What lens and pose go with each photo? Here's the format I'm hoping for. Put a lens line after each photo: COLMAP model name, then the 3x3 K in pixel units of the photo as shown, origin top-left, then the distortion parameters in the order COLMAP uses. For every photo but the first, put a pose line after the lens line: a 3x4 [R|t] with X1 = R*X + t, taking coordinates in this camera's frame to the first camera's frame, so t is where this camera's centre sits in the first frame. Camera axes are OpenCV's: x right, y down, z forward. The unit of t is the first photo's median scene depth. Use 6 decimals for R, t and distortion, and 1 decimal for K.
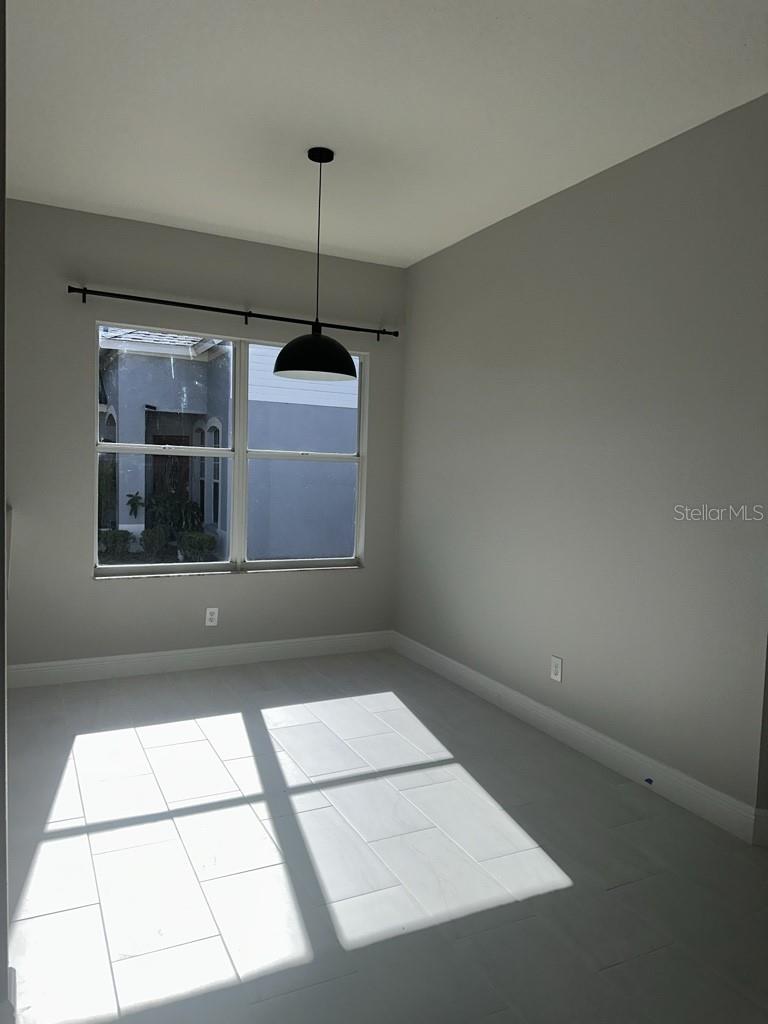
lens RADIAL K [[718.2, 0, 379.1], [0, 718.2, 514.4], [0, 0, 1]] dist [0.094299, -0.122257]
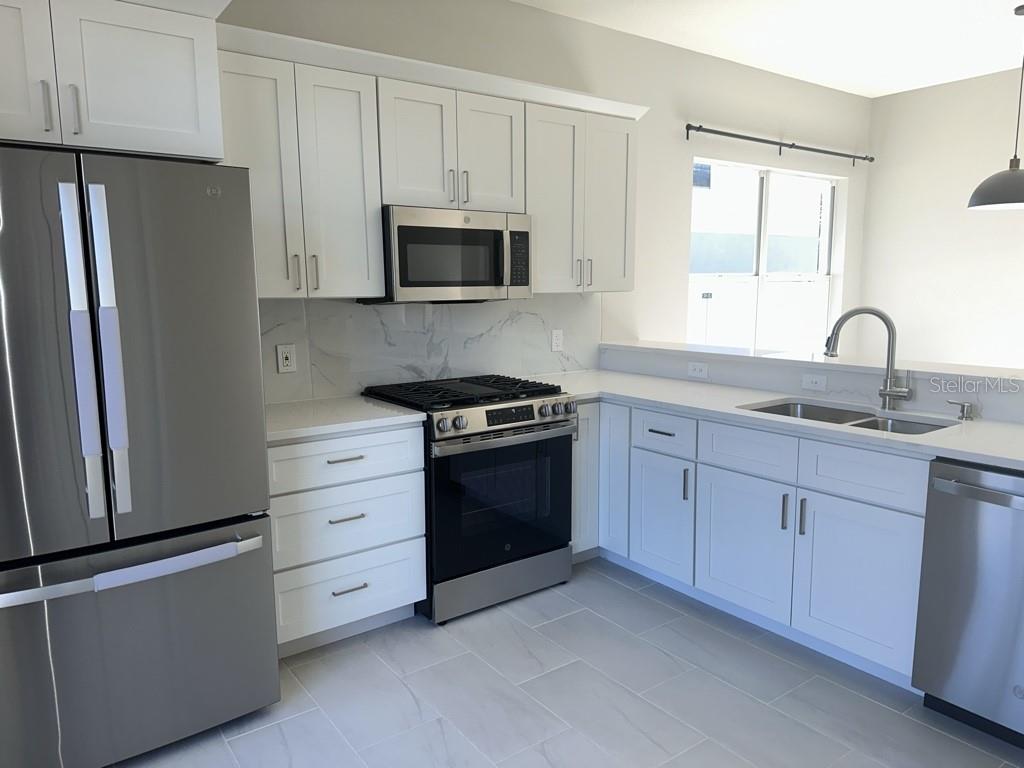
lens RADIAL K [[718.2, 0, 508.2], [0, 718.2, 392.2], [0, 0, 1]] dist [0.094299, -0.122257]
pose [[0.986421, -0.064507, 0.151035, -0.742344], [0.051334, 0.994658, 0.089552, -0.030692], [-0.156005, -0.080582, 0.984464, -0.021922]]
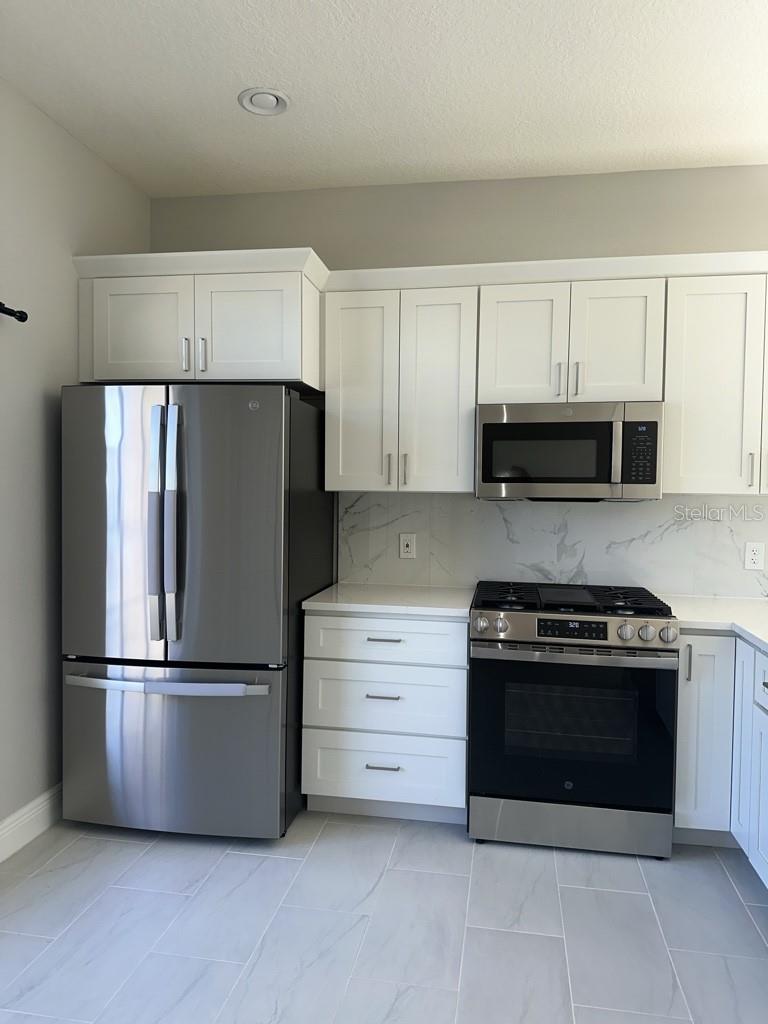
lens RADIAL K [[718.2, 0, 370.8], [0, 718.2, 513.5], [0, 0, 1]] dist [0.094299, -0.122257]
pose [[0.796899, -0.000516, -0.604113, -0.441647], [-0.025583, 0.999074, -0.034601, -0.019527], [0.603571, 0.043028, 0.796147, 0.055711]]
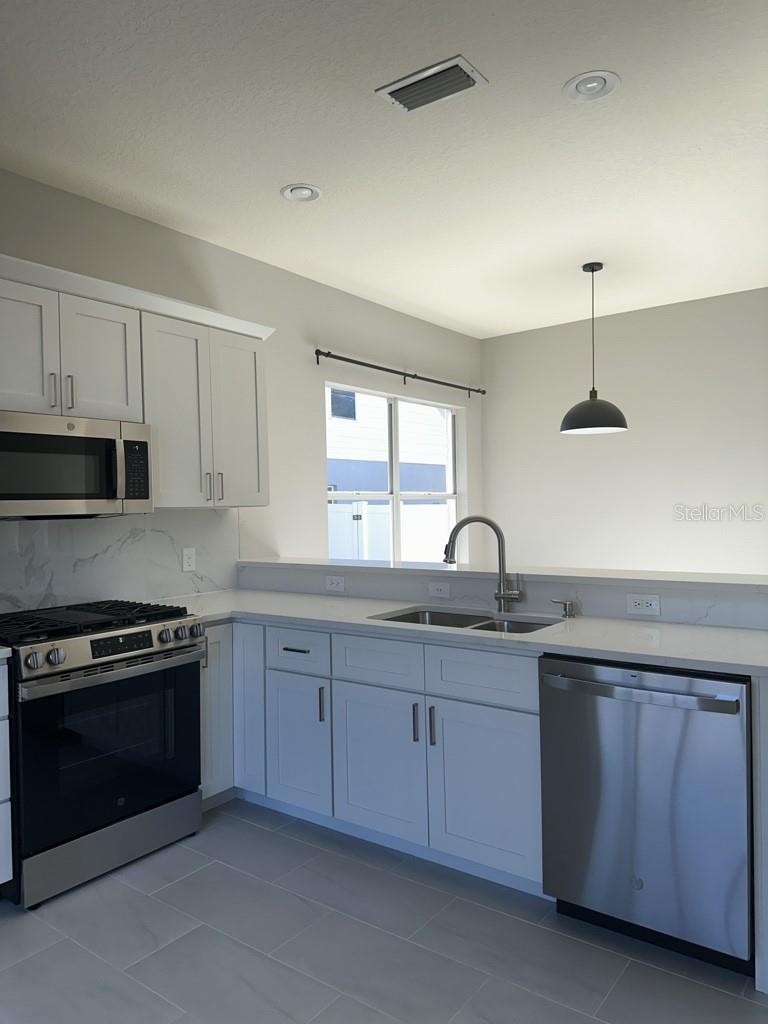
lens RADIAL K [[718.2, 0, 390.9], [0, 718.2, 514.4], [0, 0, 1]] dist [0.094299, -0.122257]
pose [[0.892912, -0.055782, 0.446761, -0.707554], [0.078726, 0.996352, -0.032943, -0.018577], [-0.443294, 0.064587, 0.894046, -0.001495]]
